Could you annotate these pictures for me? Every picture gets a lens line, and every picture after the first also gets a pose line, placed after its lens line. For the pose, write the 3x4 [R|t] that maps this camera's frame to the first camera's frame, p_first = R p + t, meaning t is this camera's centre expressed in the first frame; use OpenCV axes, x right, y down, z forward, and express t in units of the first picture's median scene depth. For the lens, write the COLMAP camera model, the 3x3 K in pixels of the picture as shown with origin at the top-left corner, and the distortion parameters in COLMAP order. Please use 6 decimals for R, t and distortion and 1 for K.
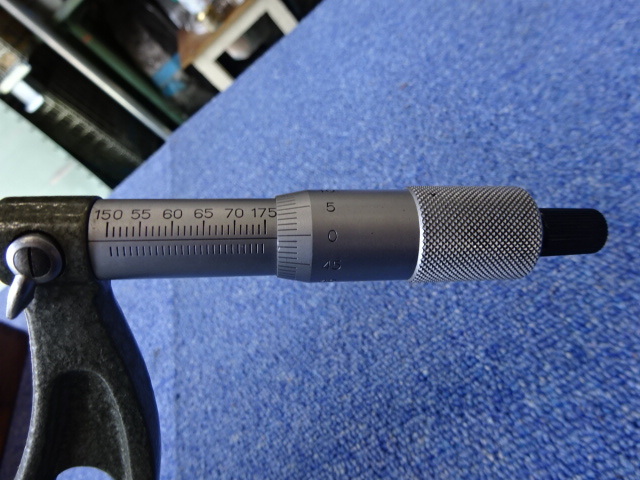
lens RADIAL K [[454.3, 0, 320.8], [0, 454.3, 242.1], [0, 0, 1]] dist [-0.002464, -0.006255]
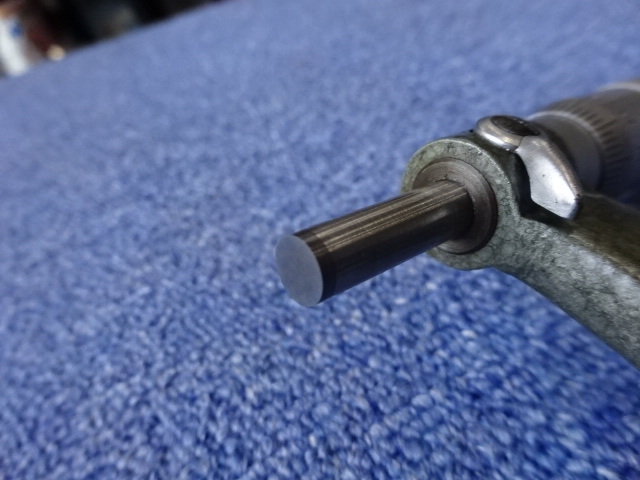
lens RADIAL K [[454.3, 0, 320.3], [0, 454.3, 239.3], [0, 0, 1]] dist [-0.002464, -0.006255]
pose [[0.898375, 0.221847, 0.379087, -0.000210], [-0.104281, 0.946123, -0.306557, 0.204354], [-0.426671, 0.235872, 0.873107, 0.649431]]
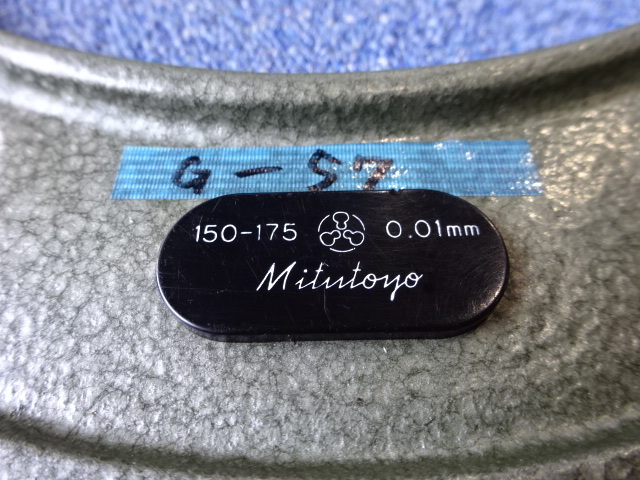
lens RADIAL K [[454.3, 0, 321.7], [0, 454.3, 240.8], [0, 0, 1]] dist [-0.002464, -0.006255]
pose [[0.792947, 0.446327, 0.414762, 0.141183], [-0.526724, 0.844319, 0.098422, 0.277469], [-0.306263, -0.296509, 0.904591, 0.542767]]
